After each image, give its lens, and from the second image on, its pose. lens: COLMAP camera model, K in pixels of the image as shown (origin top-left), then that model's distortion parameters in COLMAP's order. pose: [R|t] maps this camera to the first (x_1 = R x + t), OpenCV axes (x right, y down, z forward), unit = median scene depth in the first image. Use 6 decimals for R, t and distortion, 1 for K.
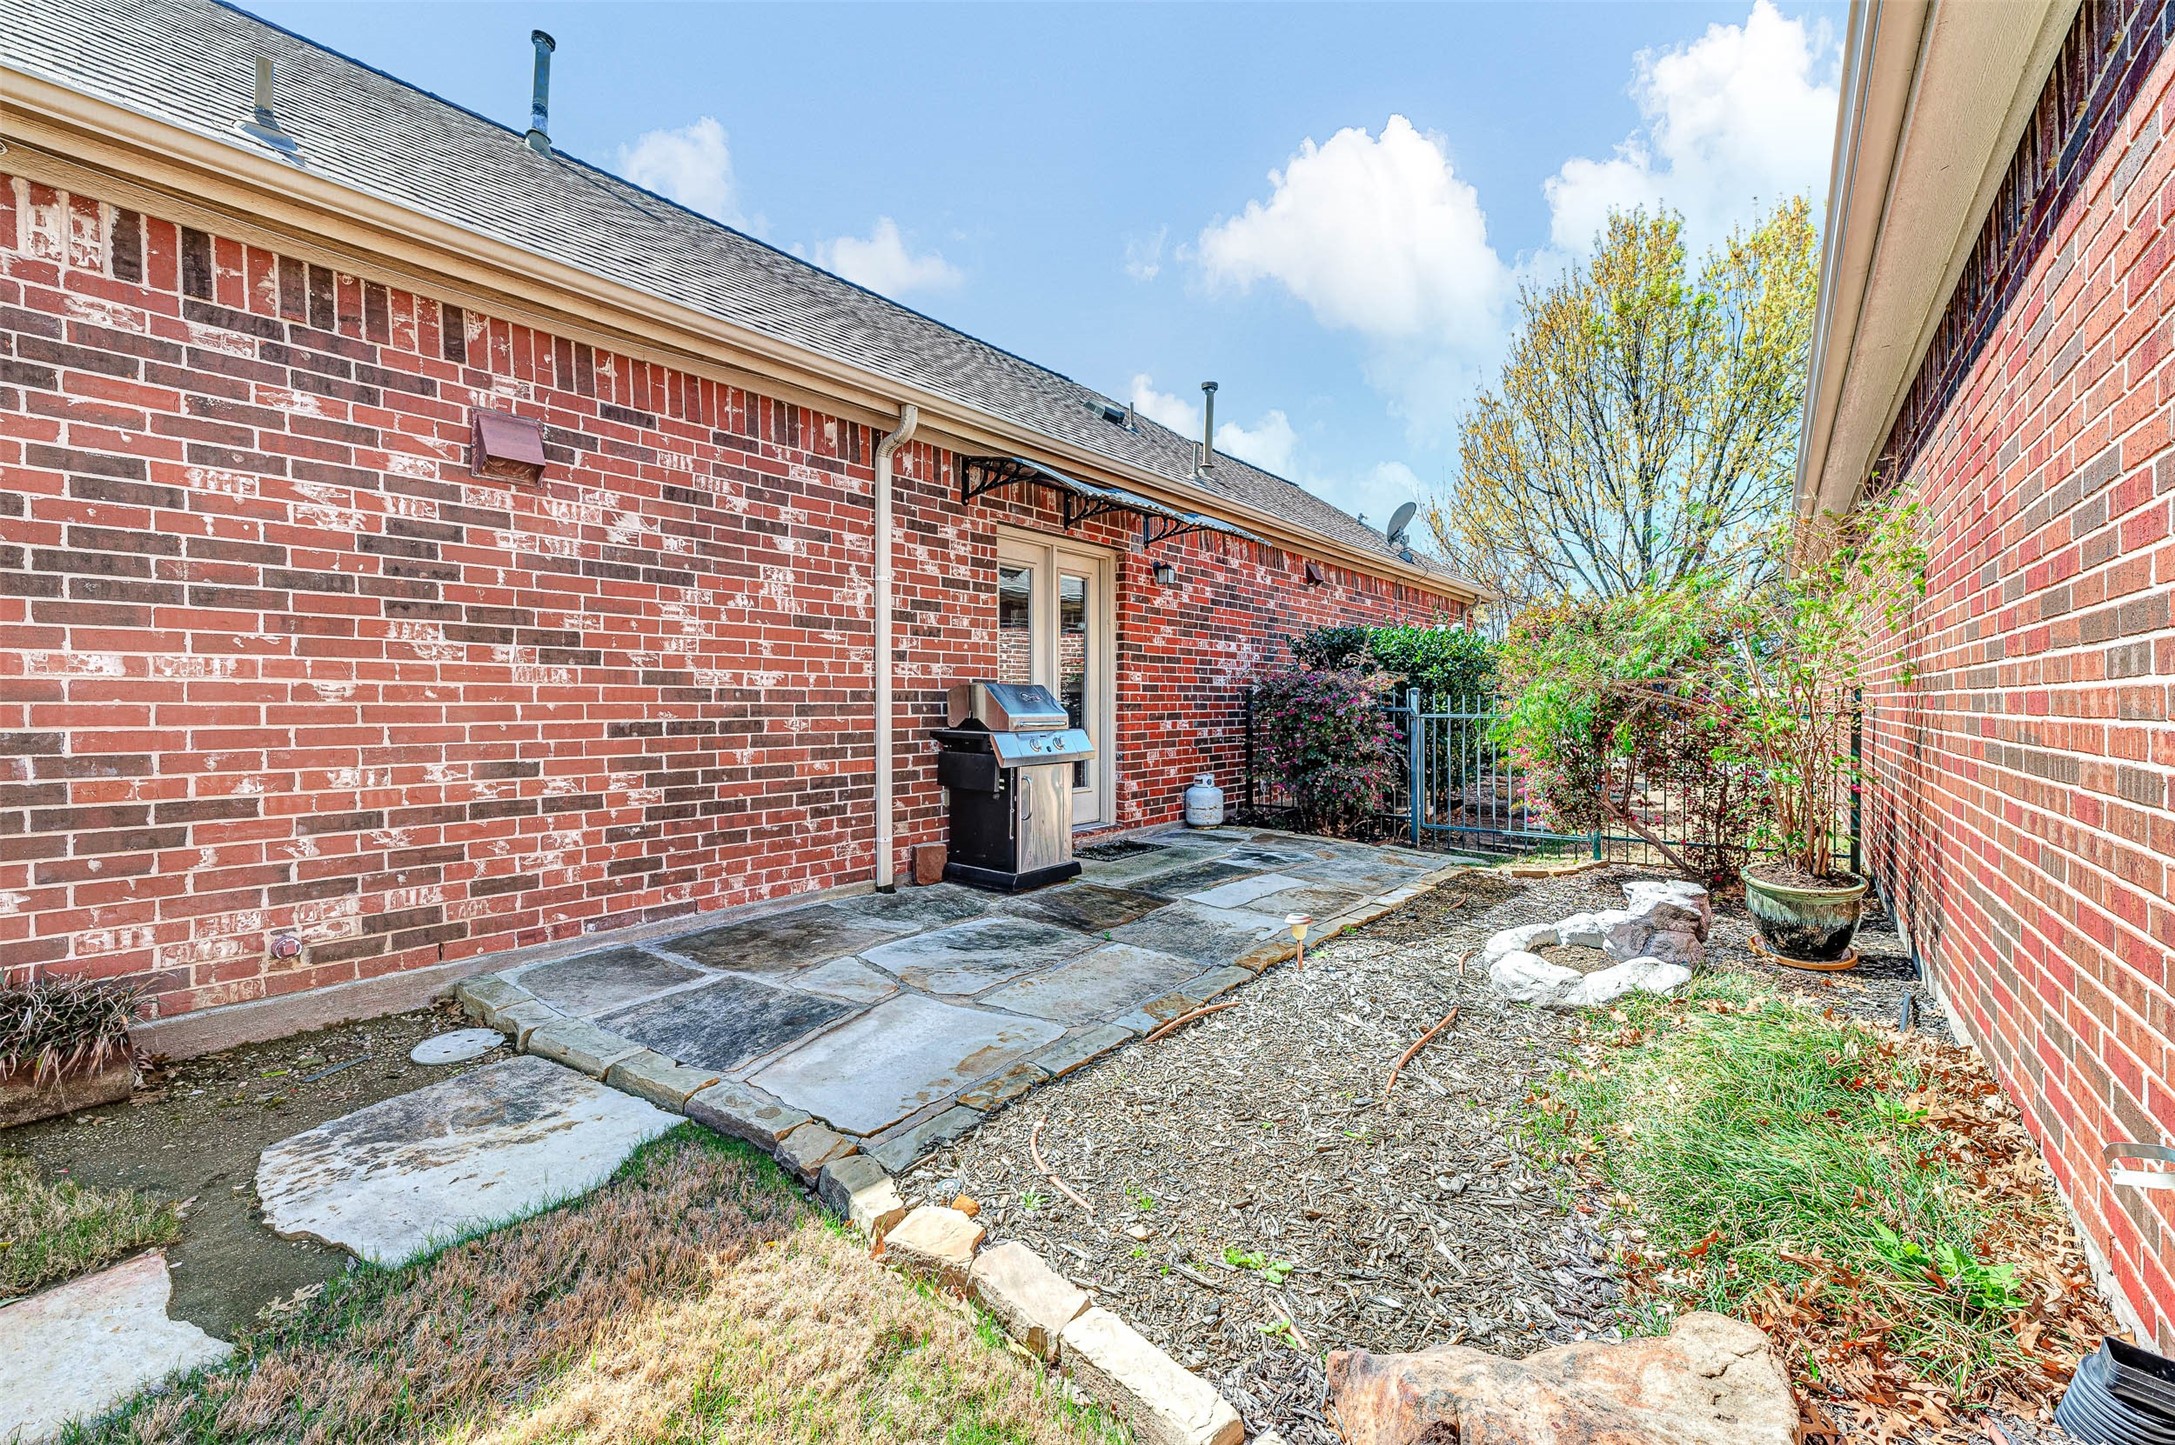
lens RADIAL K [[873.5, 0, 1085.1], [0, 873.5, 687.9], [0, 0, 1]] dist [-0.000466, -0.000024]
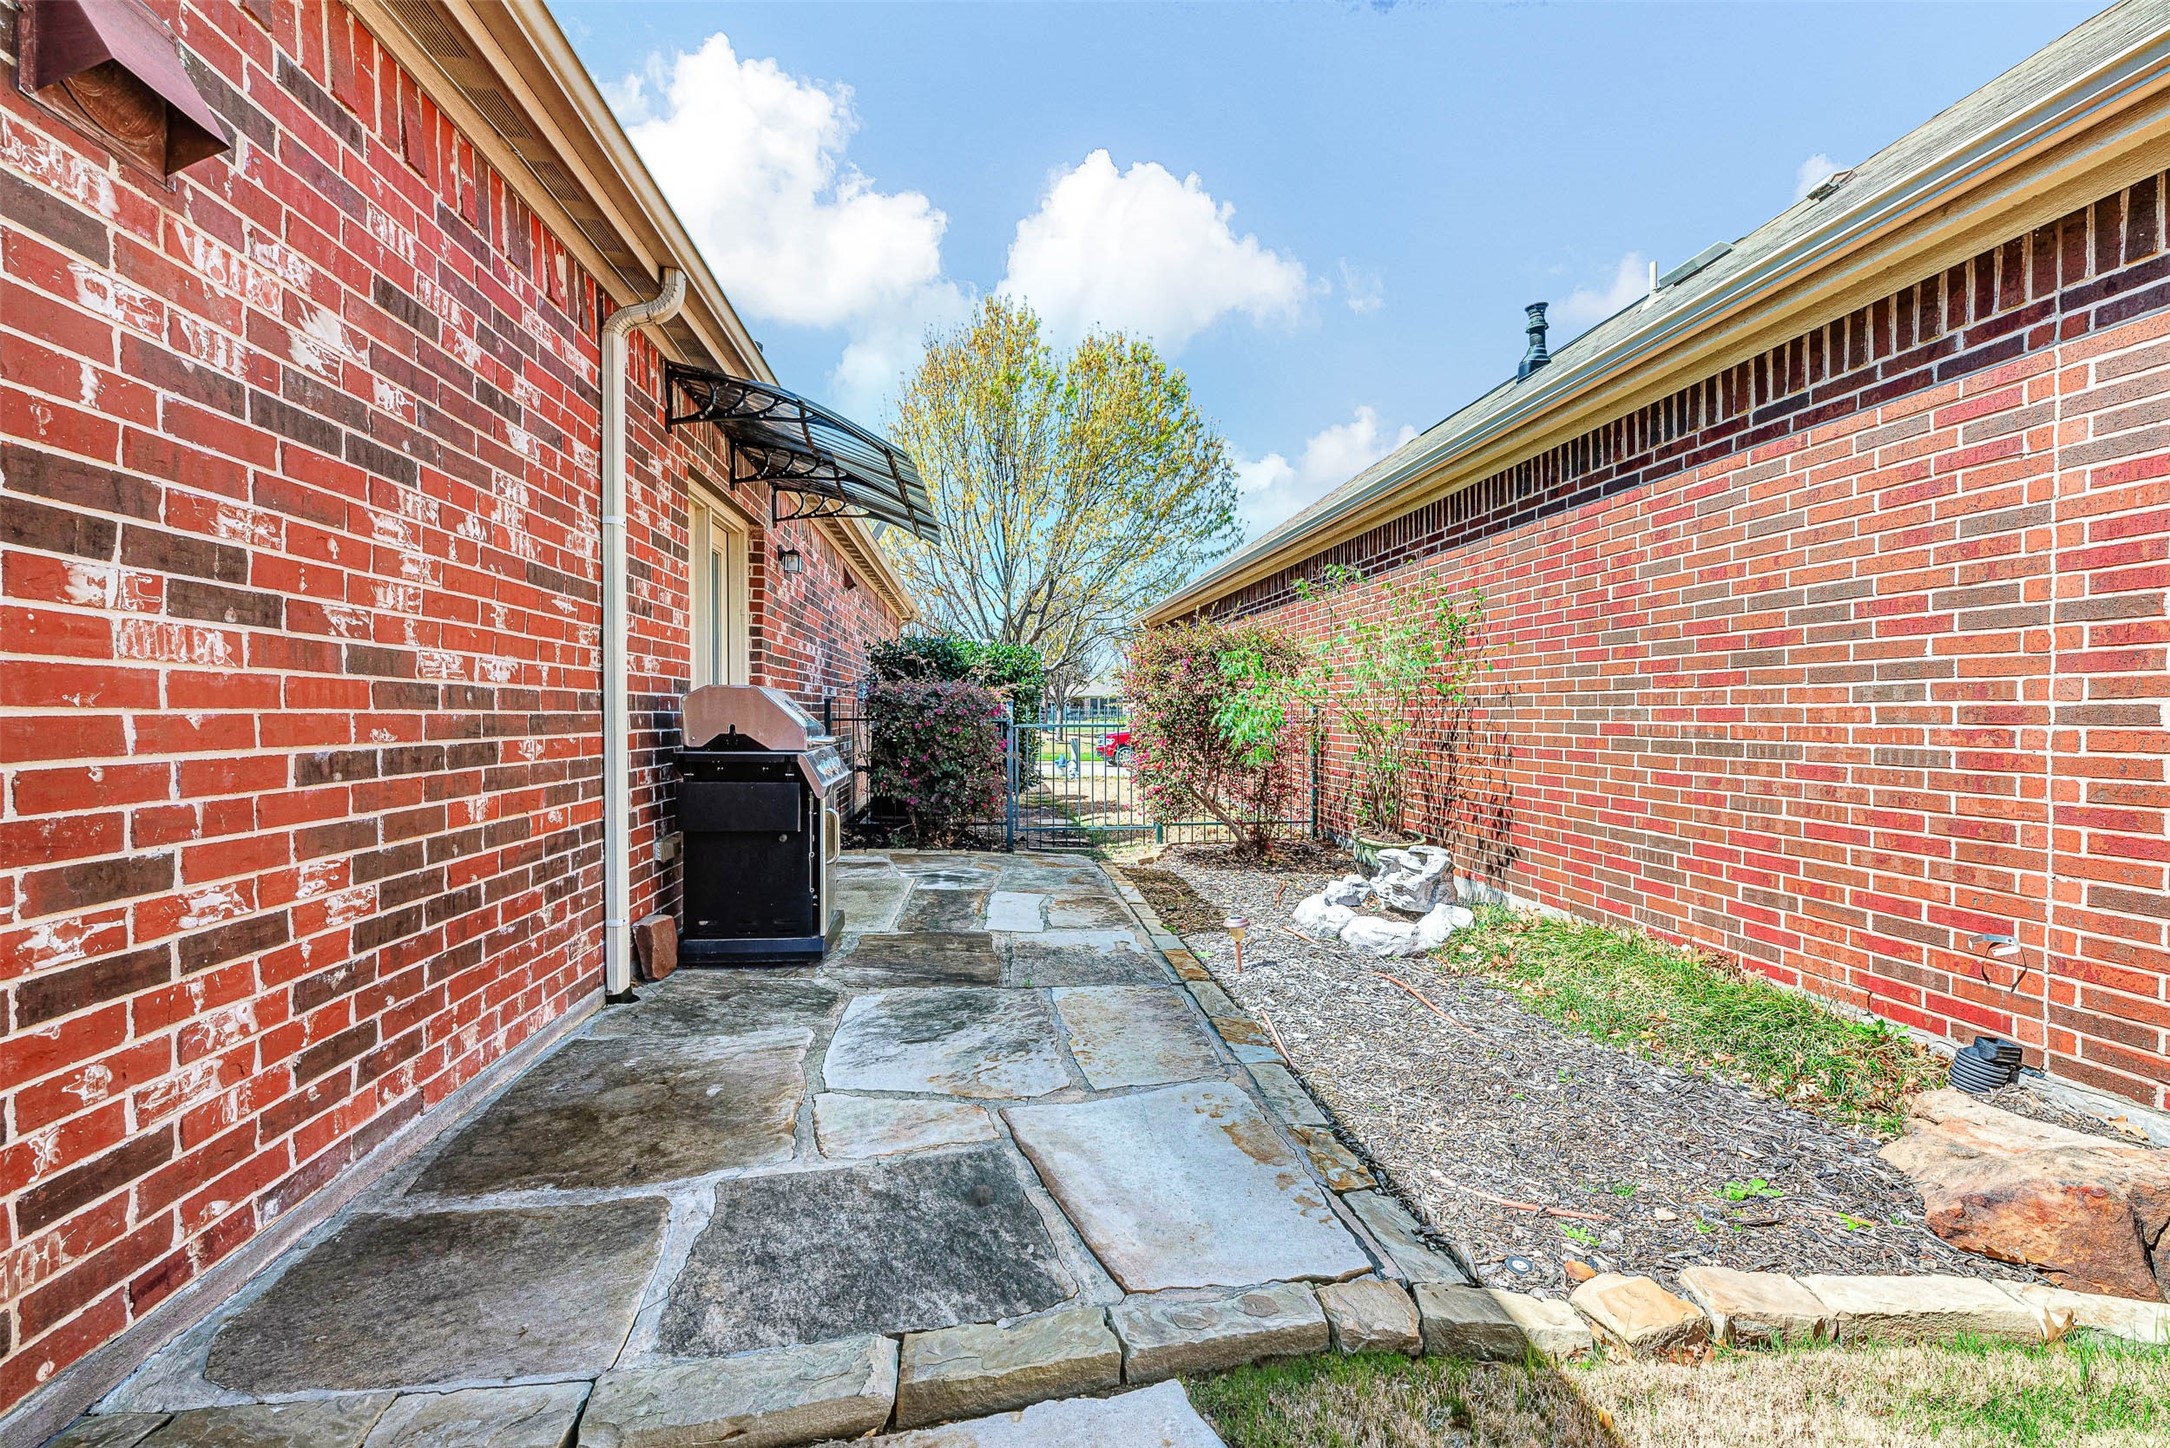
lens RADIAL K [[873.2, 0, 1087.2], [0, 873.2, 705.3], [0, 0, 1]] dist [-0.000372, -0.000033]
pose [[0.698606, 0.008427, 0.715457, -0.583292], [-0.013985, 0.999900, 0.001878, 0.007421], [-0.715370, -0.011318, 0.698655, 0.378575]]
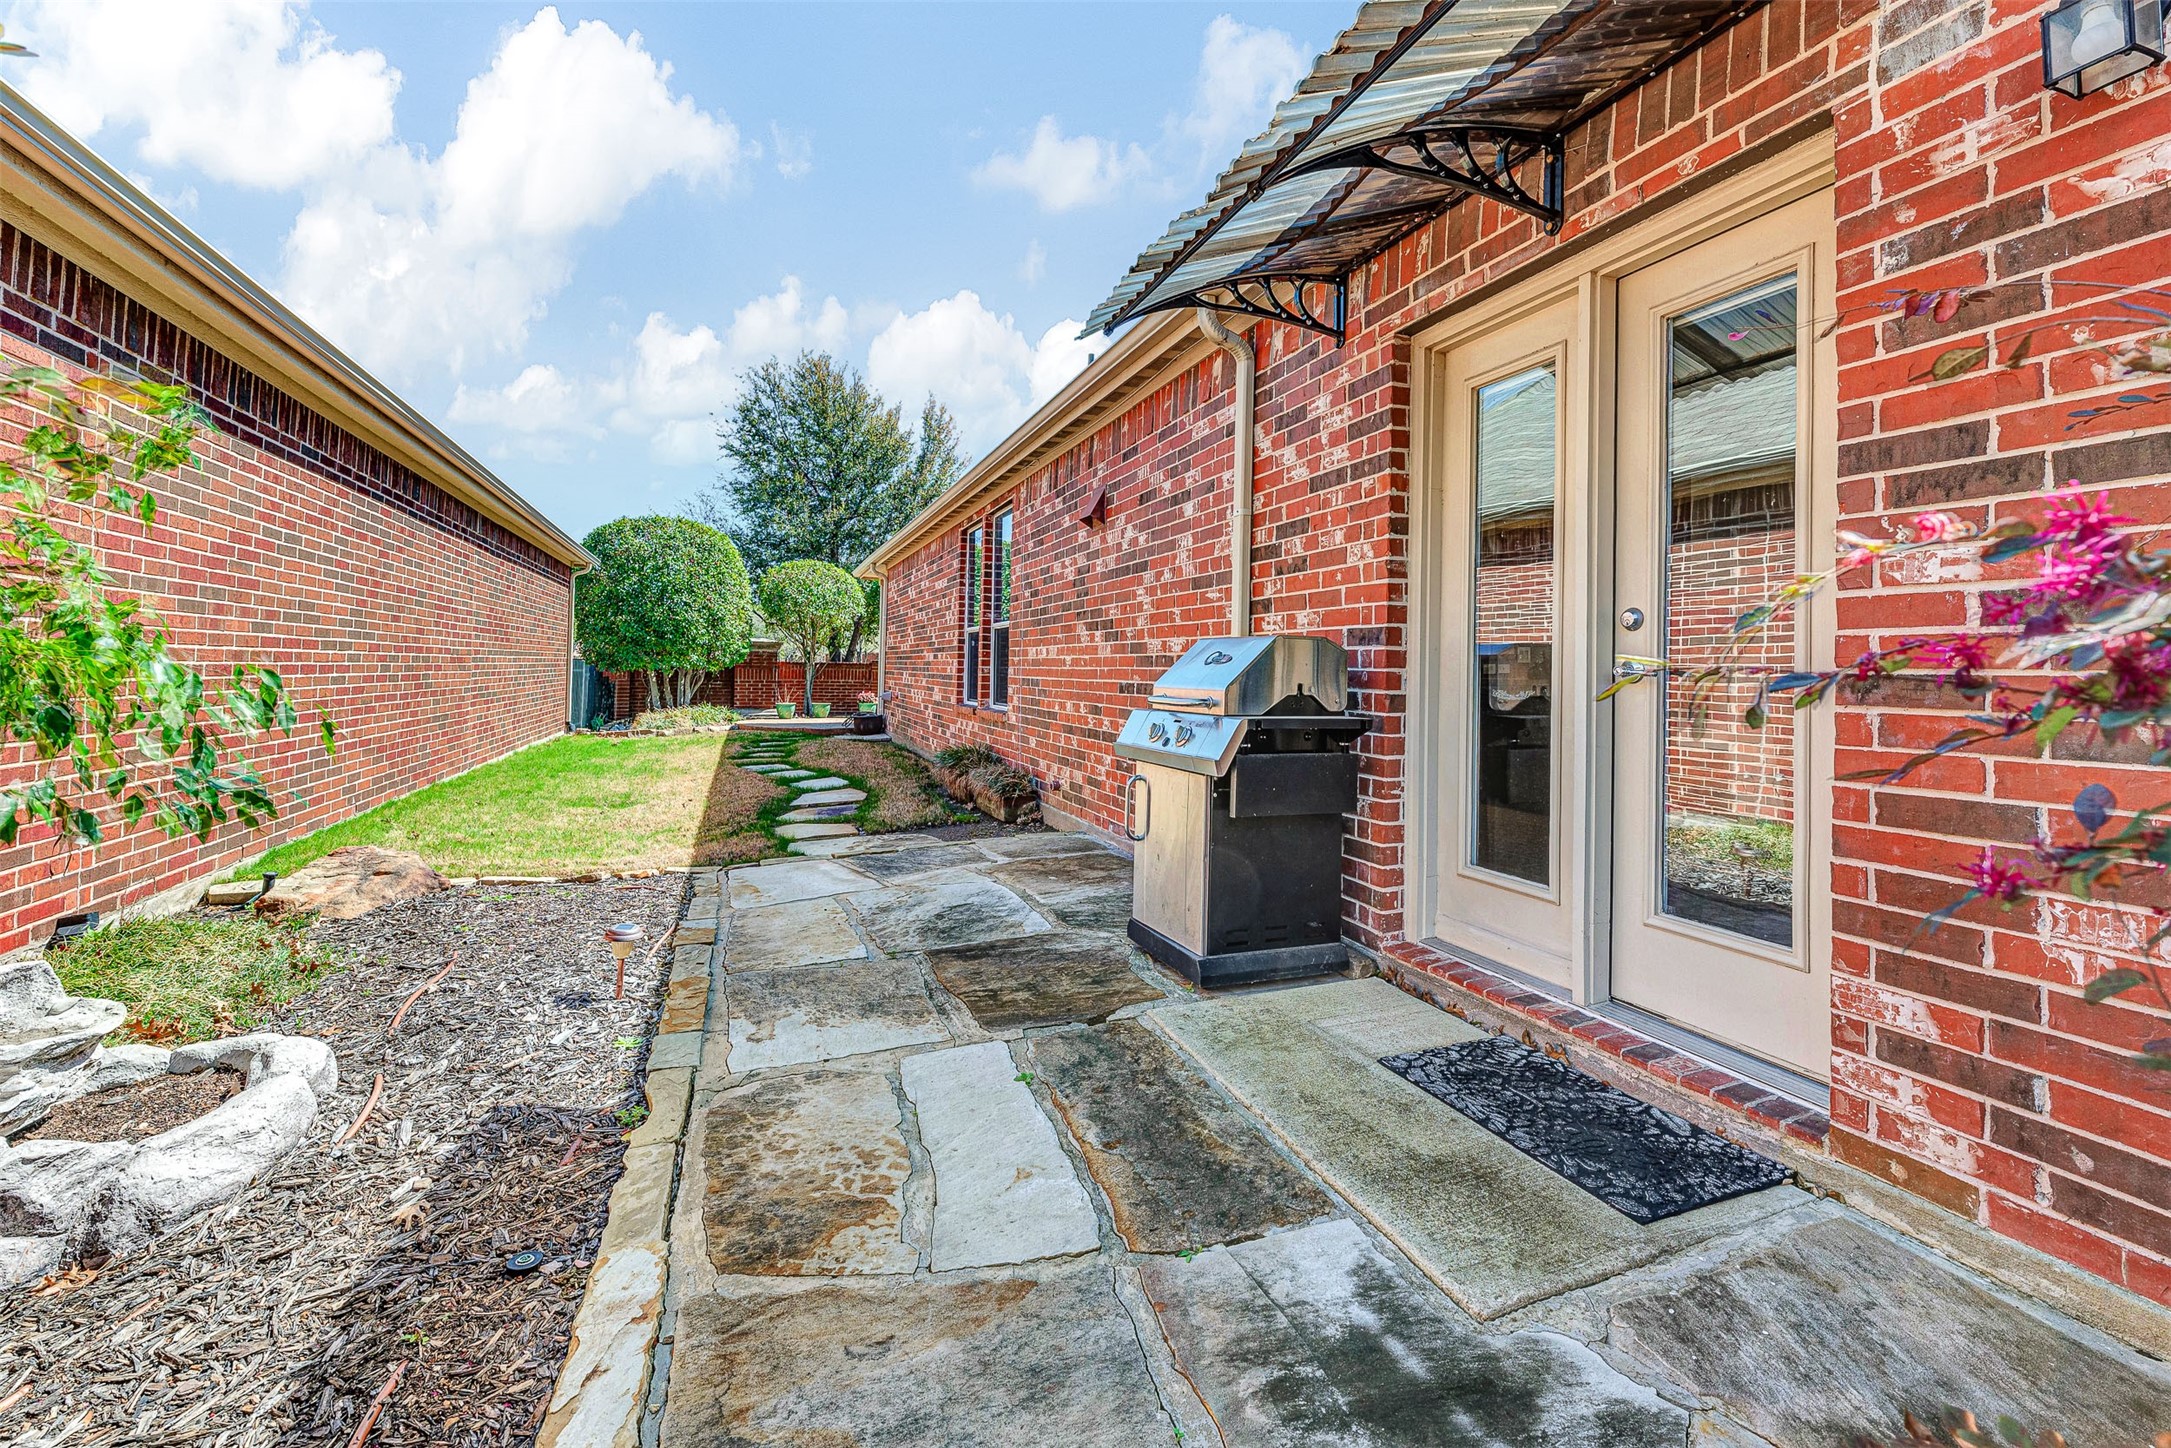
lens RADIAL K [[873.6, 0, 1087.7], [0, 873.6, 705.3], [0, 0, 1]] dist [-0.000372, -0.000033]
pose [[-0.495000, -0.002542, -0.868889, 0.685758], [-0.037255, 0.999138, 0.018300, 0.053861], [0.868094, 0.041429, -0.494668, 1.647525]]
